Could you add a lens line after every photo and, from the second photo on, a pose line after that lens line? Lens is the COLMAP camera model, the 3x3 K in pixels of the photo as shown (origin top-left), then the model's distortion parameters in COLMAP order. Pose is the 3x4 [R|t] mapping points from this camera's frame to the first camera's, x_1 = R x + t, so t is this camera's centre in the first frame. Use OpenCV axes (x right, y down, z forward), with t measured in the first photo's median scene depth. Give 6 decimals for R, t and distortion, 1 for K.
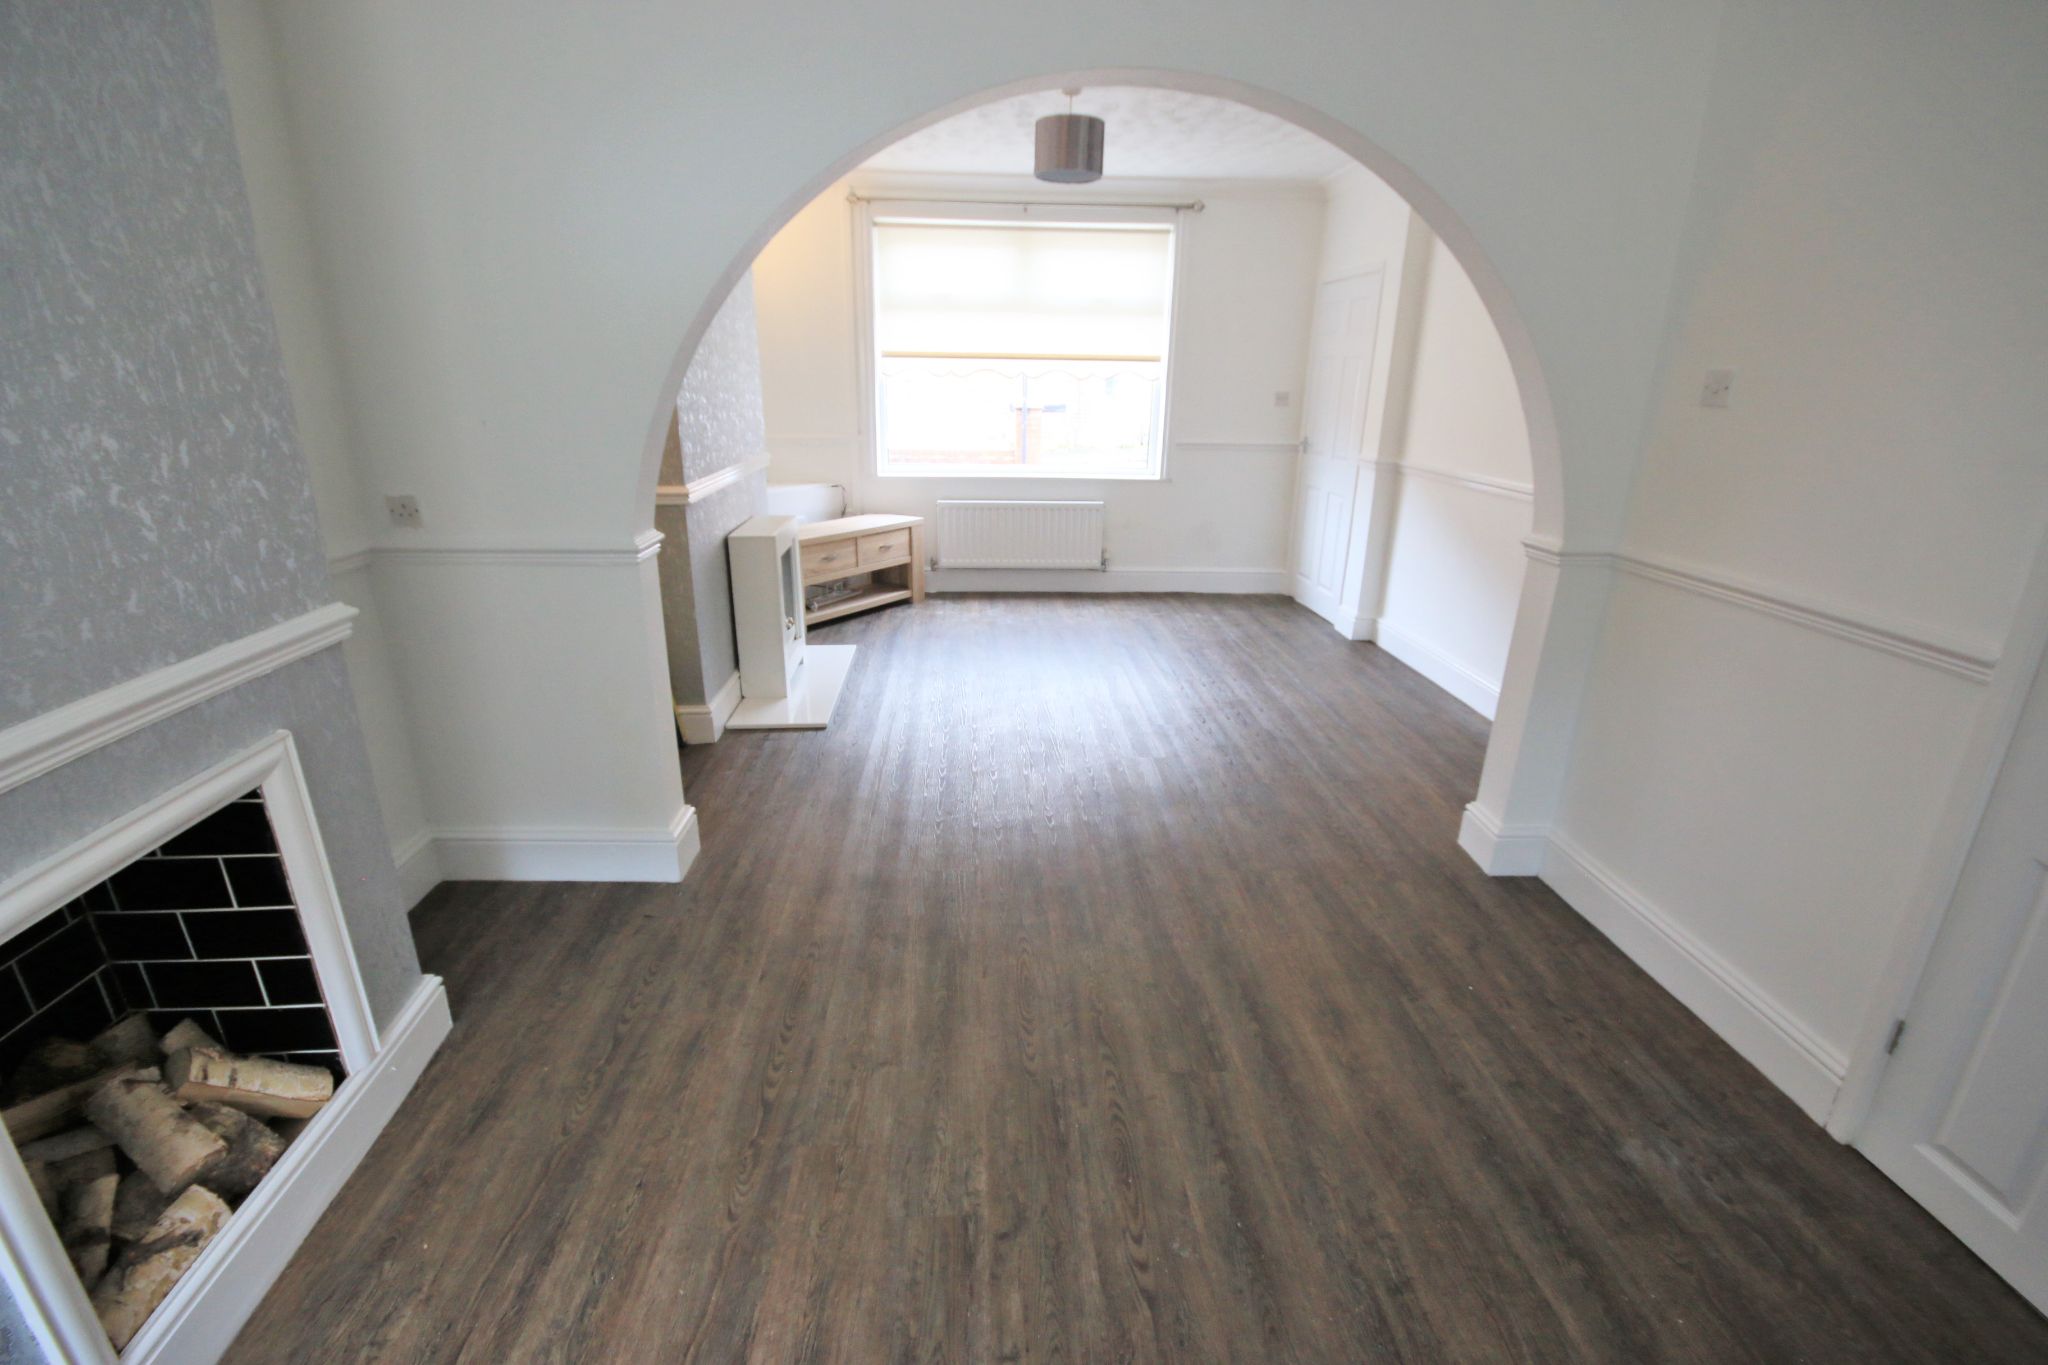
lens RADIAL K [[929.3, 0, 1014.6], [0, 929.3, 681.2], [0, 0, 1]] dist [-0.009062, 0.000149]
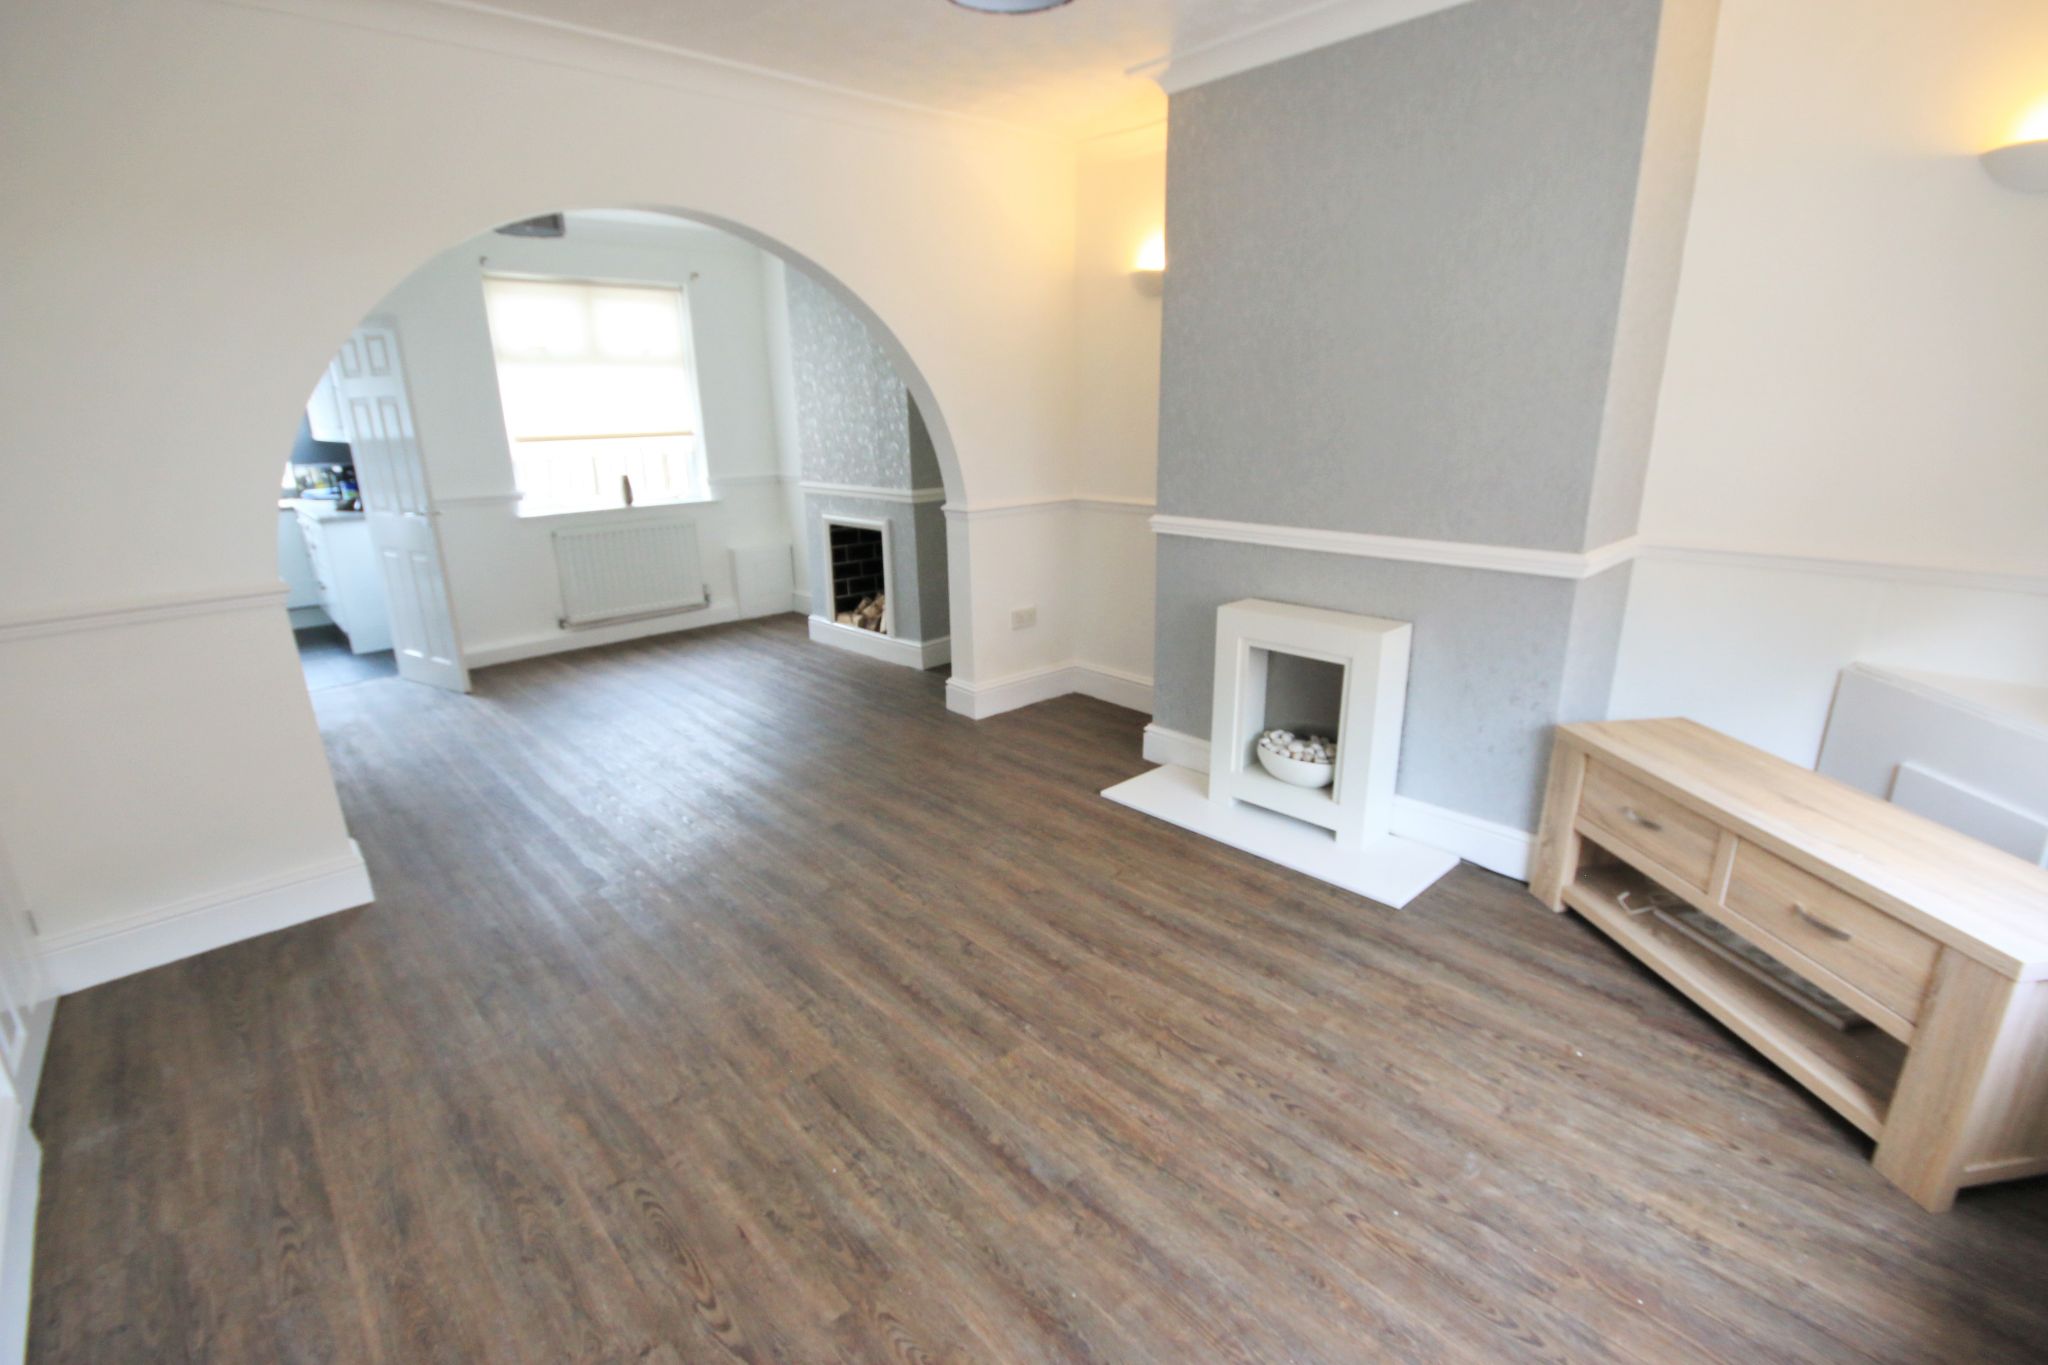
lens RADIAL K [[929.3, 0, 1014.6], [0, 929.3, 681.2], [0, 0, 1]] dist [-0.009062, 0.000149]
pose [[-0.765314, 0.179948, -0.617992, 0.443693], [-0.200297, 0.845873, 0.494348, -0.530611], [0.611699, 0.502114, -0.611315, 1.612099]]
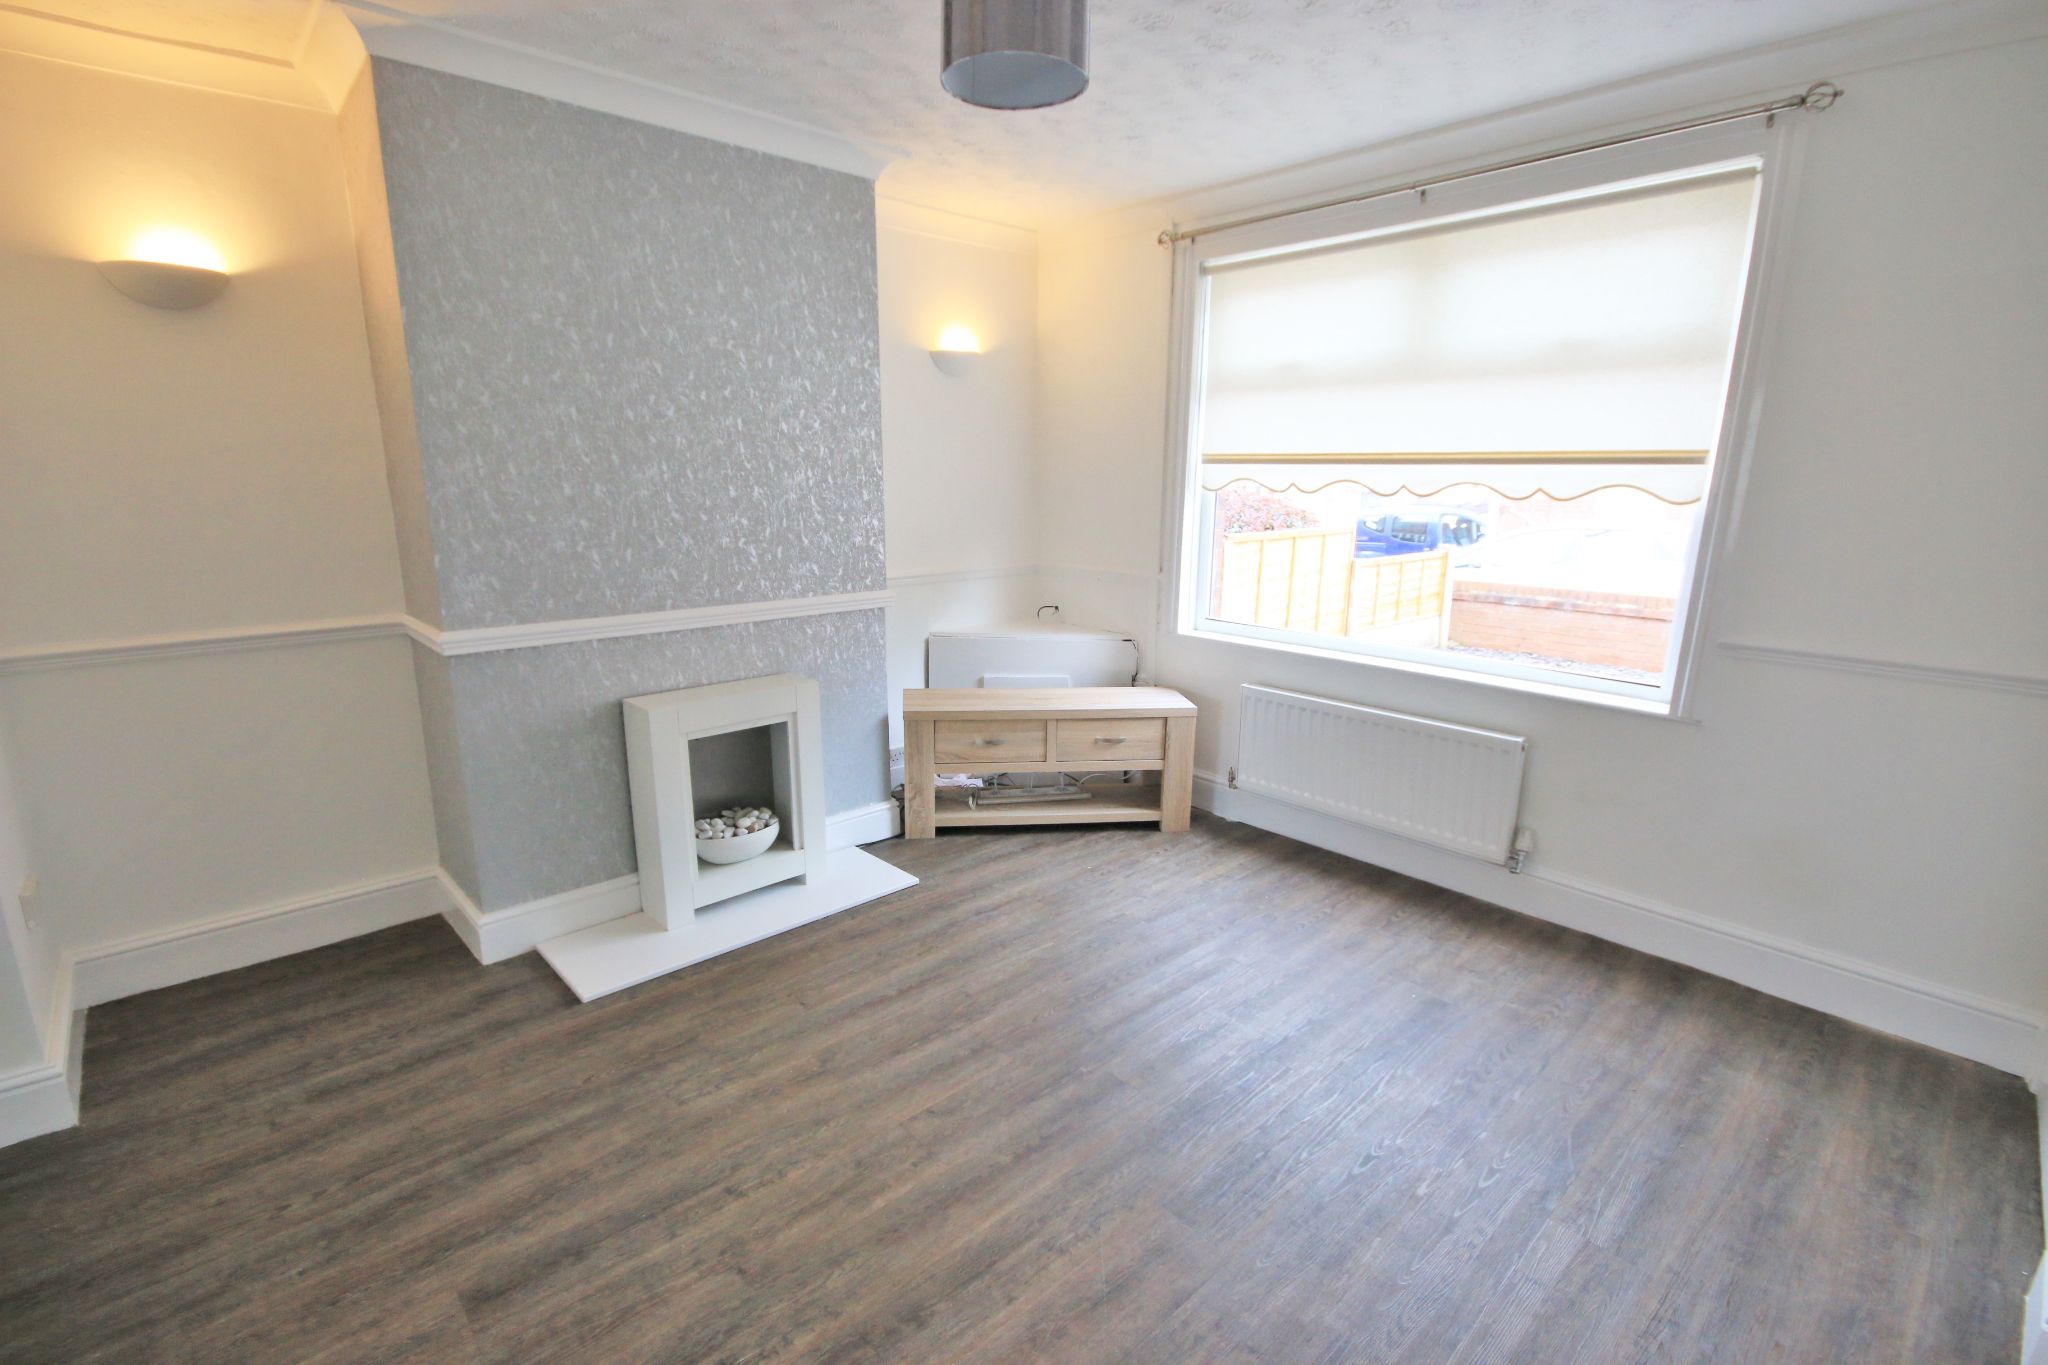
lens RADIAL K [[929.3, 0, 1014.6], [0, 929.3, 681.2], [0, 0, 1]] dist [-0.009062, 0.000149]
pose [[0.641438, 0.153539, -0.751653, 0.510033], [-0.238643, 0.971093, -0.005287, -0.272361], [0.729113, 0.182768, 0.659537, 0.826170]]
